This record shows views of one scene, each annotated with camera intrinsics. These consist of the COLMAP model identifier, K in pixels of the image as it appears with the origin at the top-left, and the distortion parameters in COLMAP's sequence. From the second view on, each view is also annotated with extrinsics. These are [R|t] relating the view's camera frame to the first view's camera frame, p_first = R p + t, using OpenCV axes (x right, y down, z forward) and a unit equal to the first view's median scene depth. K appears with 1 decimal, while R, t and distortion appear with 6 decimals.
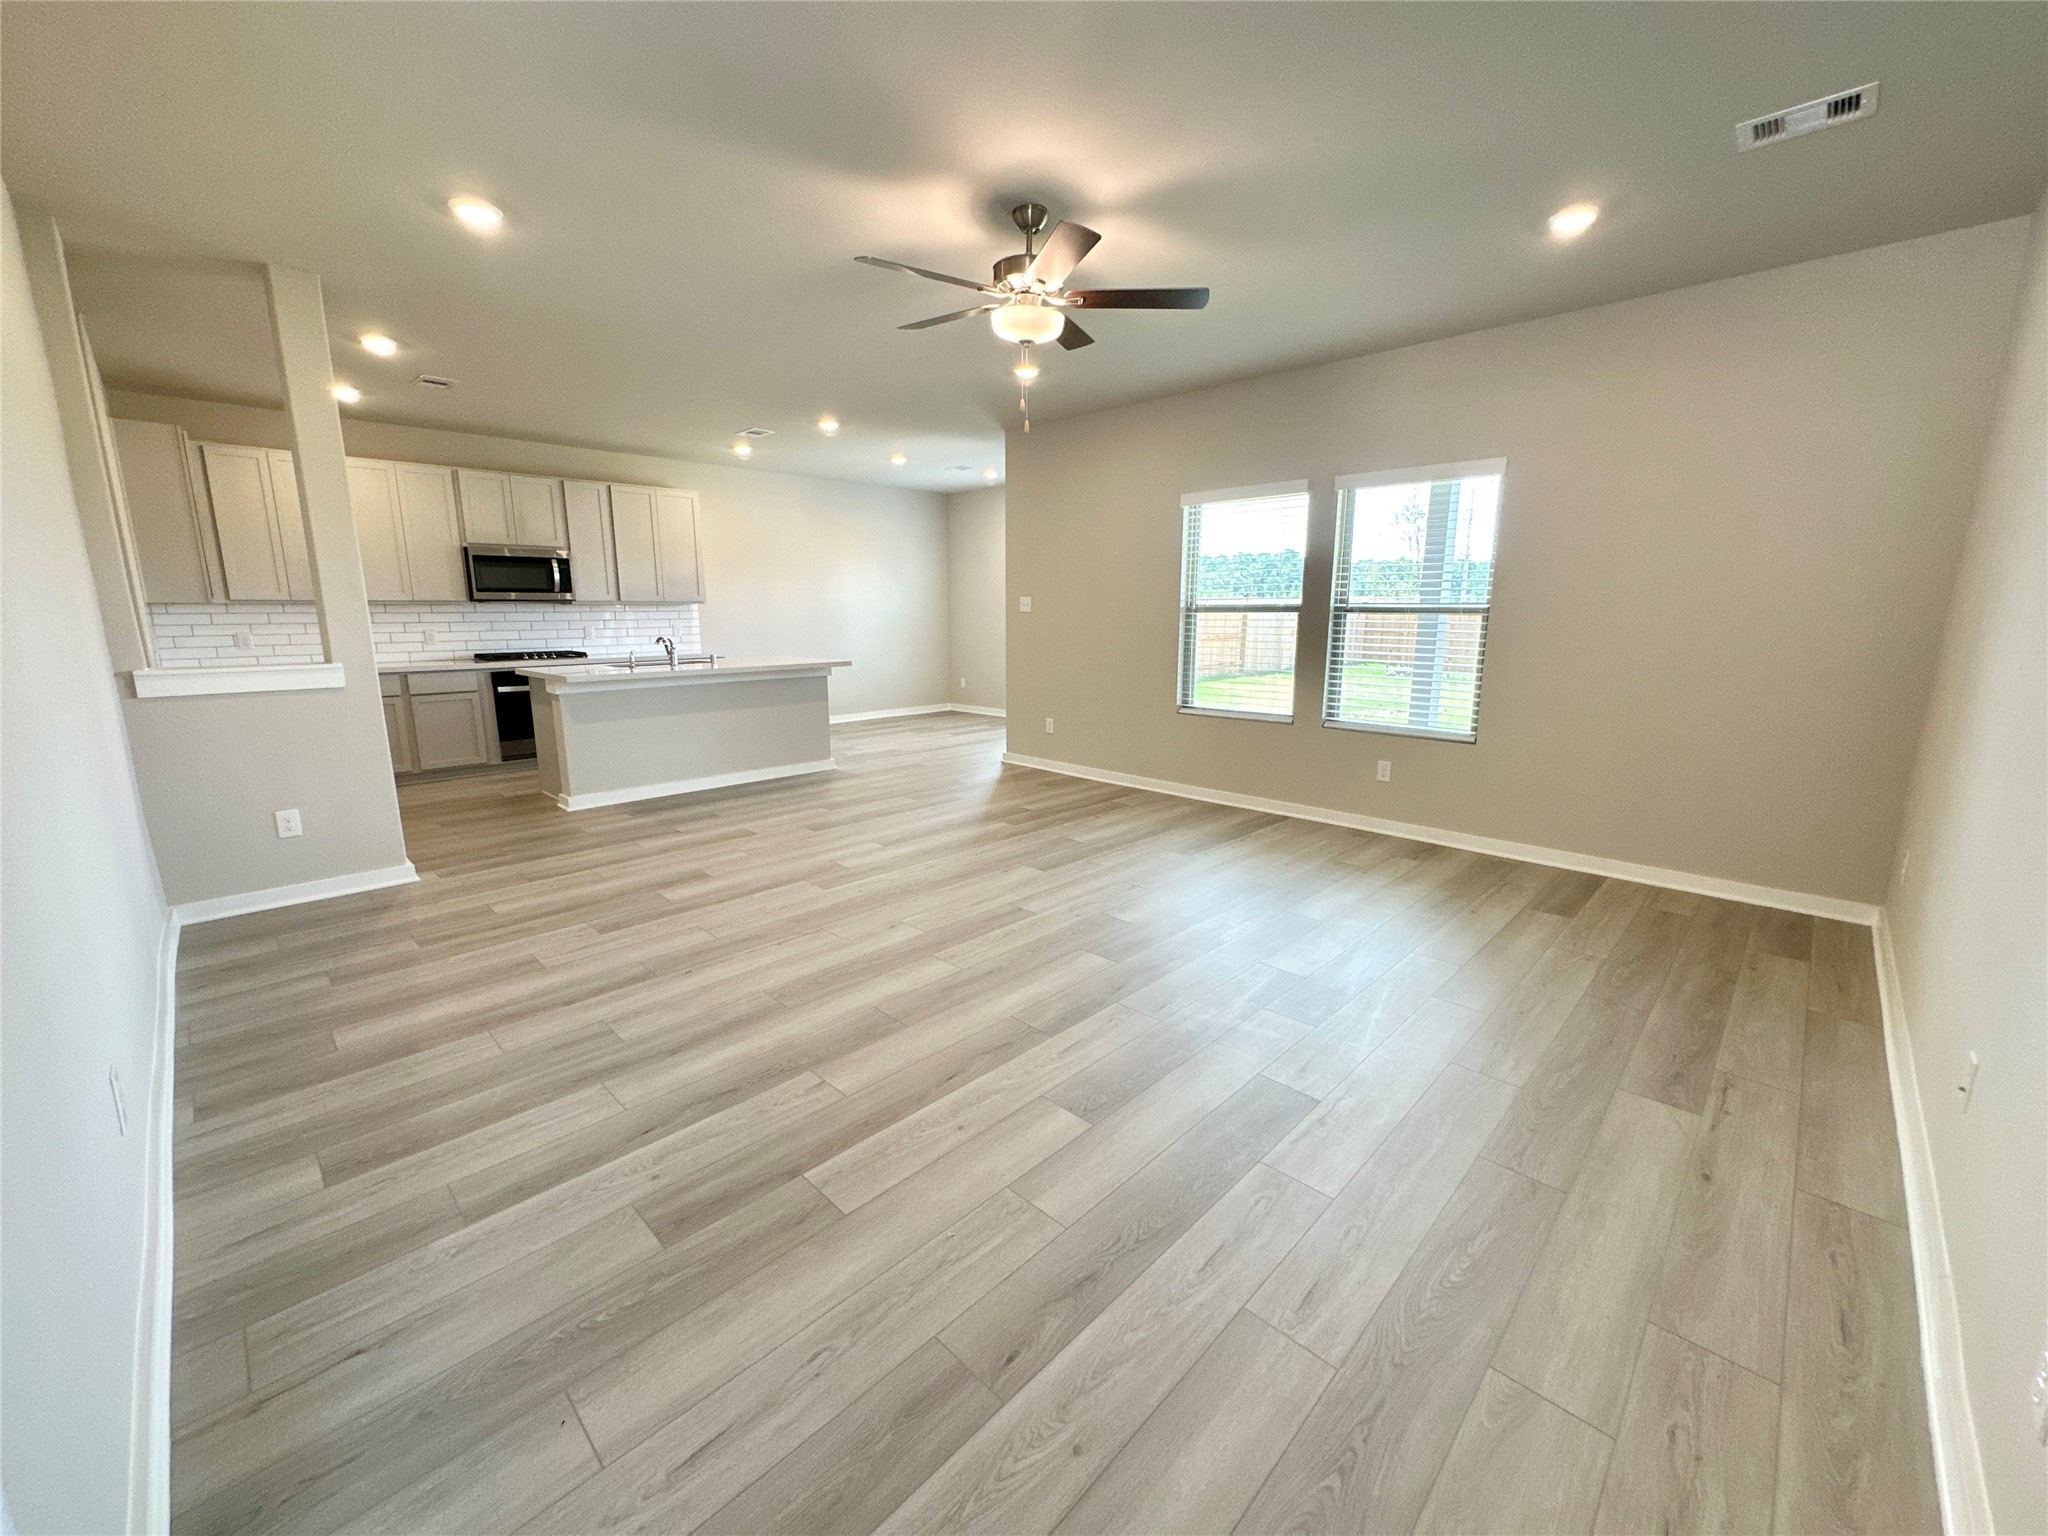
lens RADIAL K [[814.1, 0, 1019.9], [0, 814.1, 765.5], [0, 0, 1]] dist [-0.002384, 0.000544]
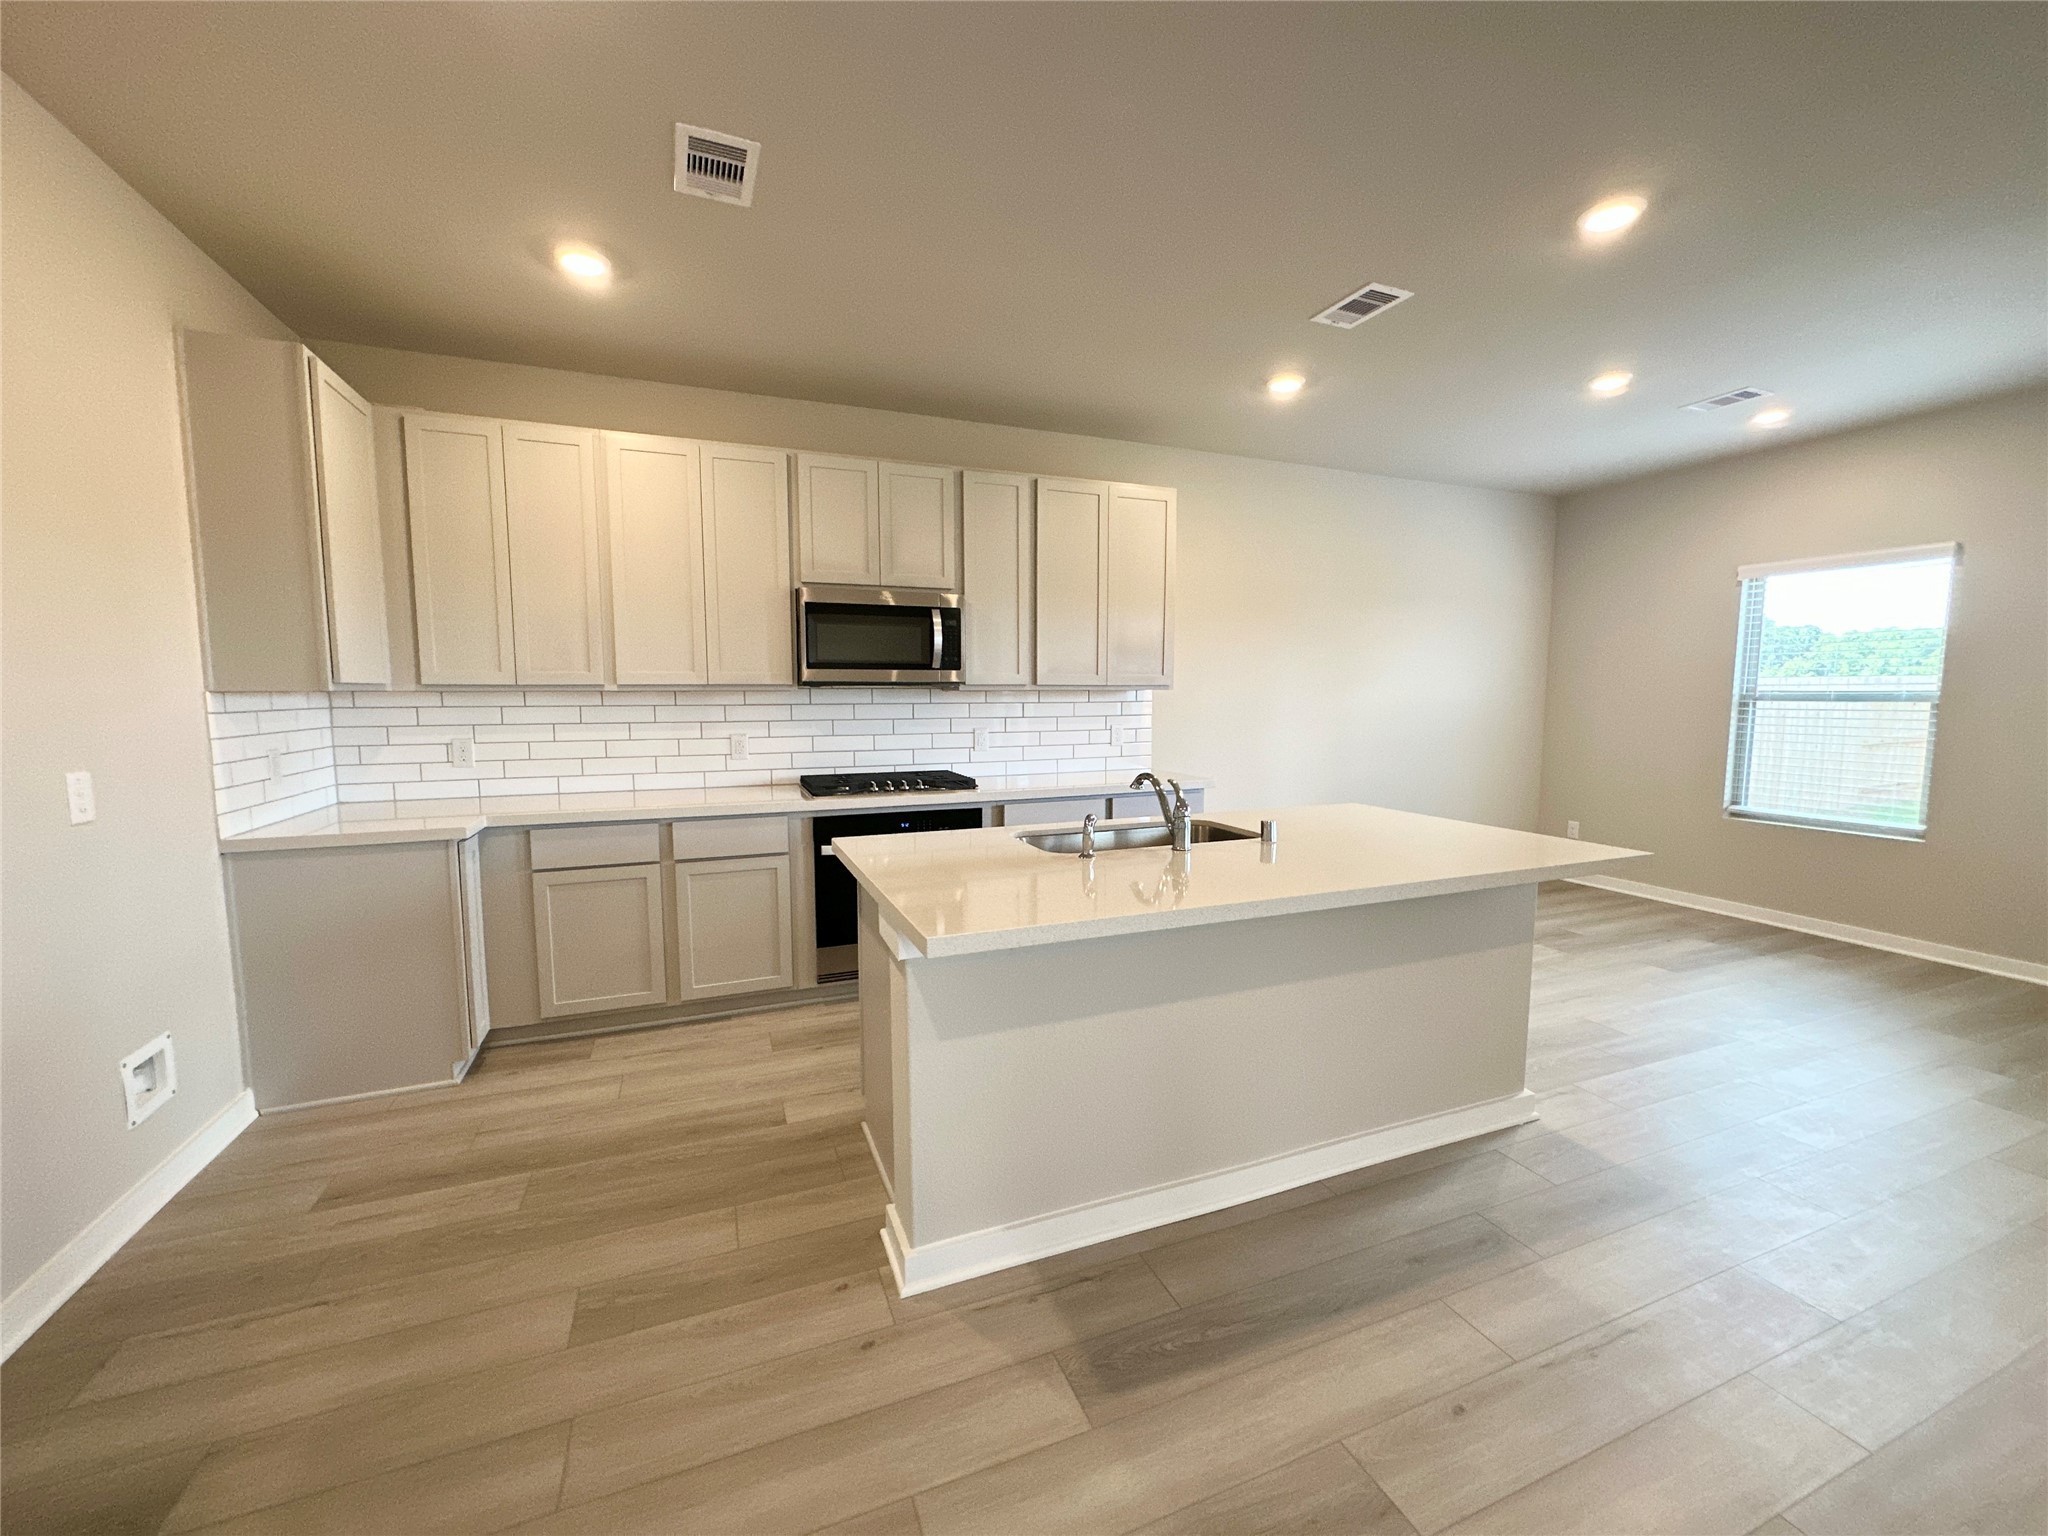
lens RADIAL K [[814.1, 0, 1024.0], [0, 814.1, 768.2], [0, 0, 1]] dist [-0.002384, 0.000544]
pose [[0.916453, 0.037885, -0.398344, -0.277676], [-0.076779, 0.993659, -0.082140, -0.100333], [0.392707, 0.105862, 0.913551, 0.500078]]
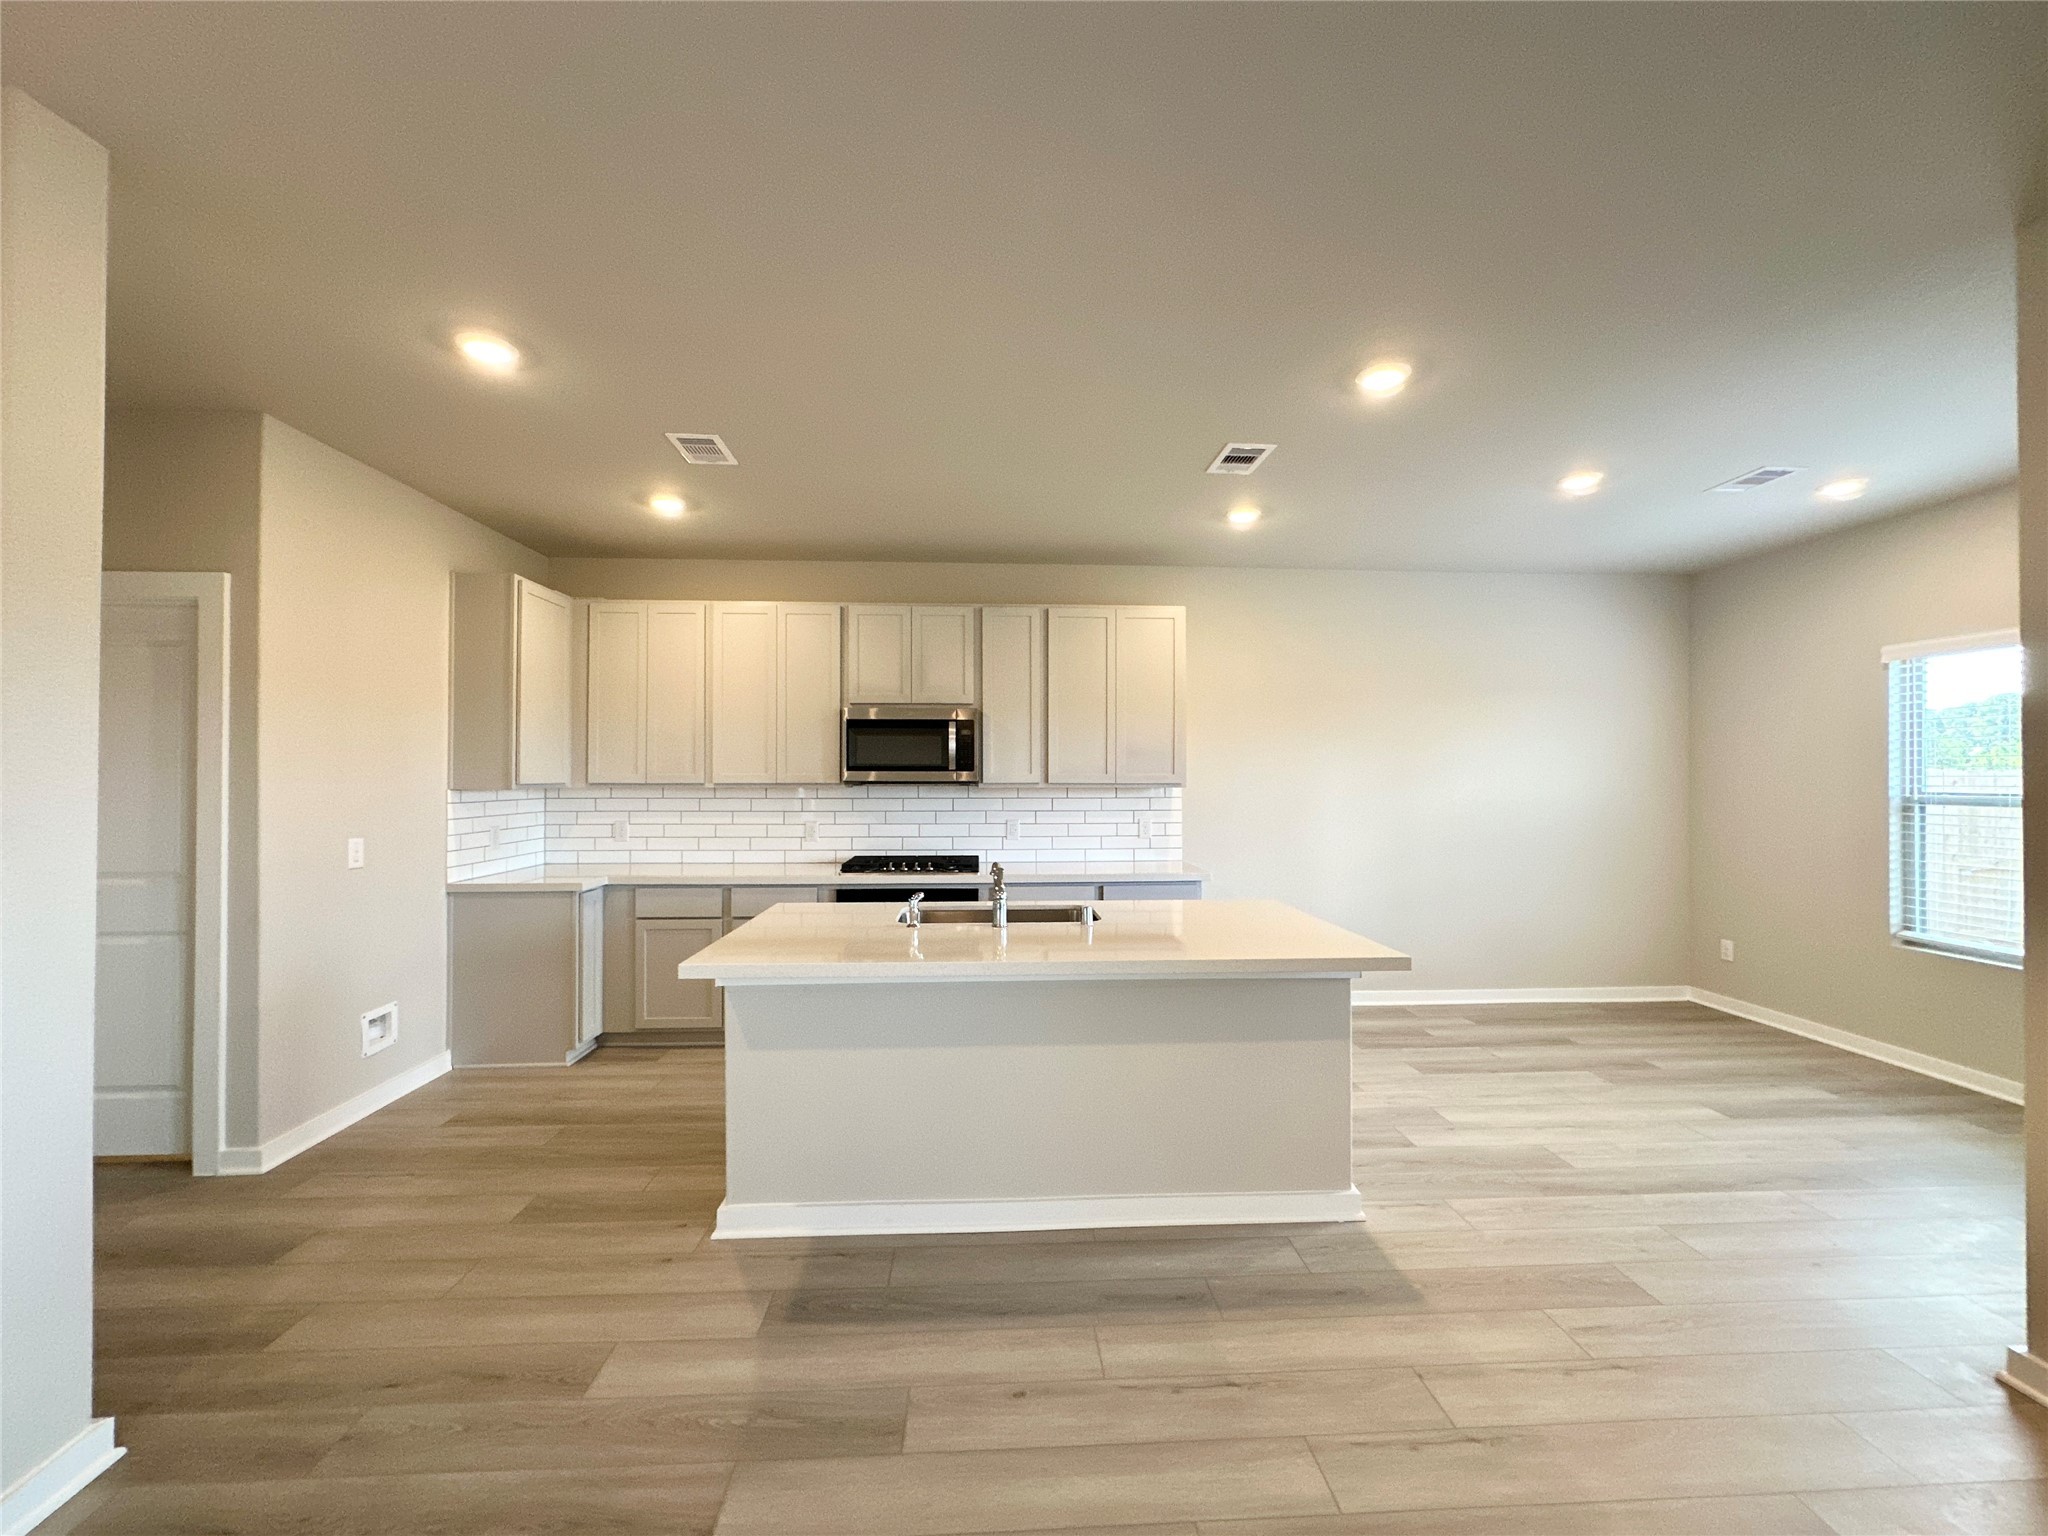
lens RADIAL K [[814.1, 0, 1023.1], [0, 814.1, 768.8], [0, 0, 1]] dist [-0.002384, 0.000544]
pose [[0.740126, -0.003670, -0.672458, -0.079416], [-0.131503, 0.979889, -0.150083, -0.116174], [0.659485, 0.199511, 0.724758, 0.528905]]
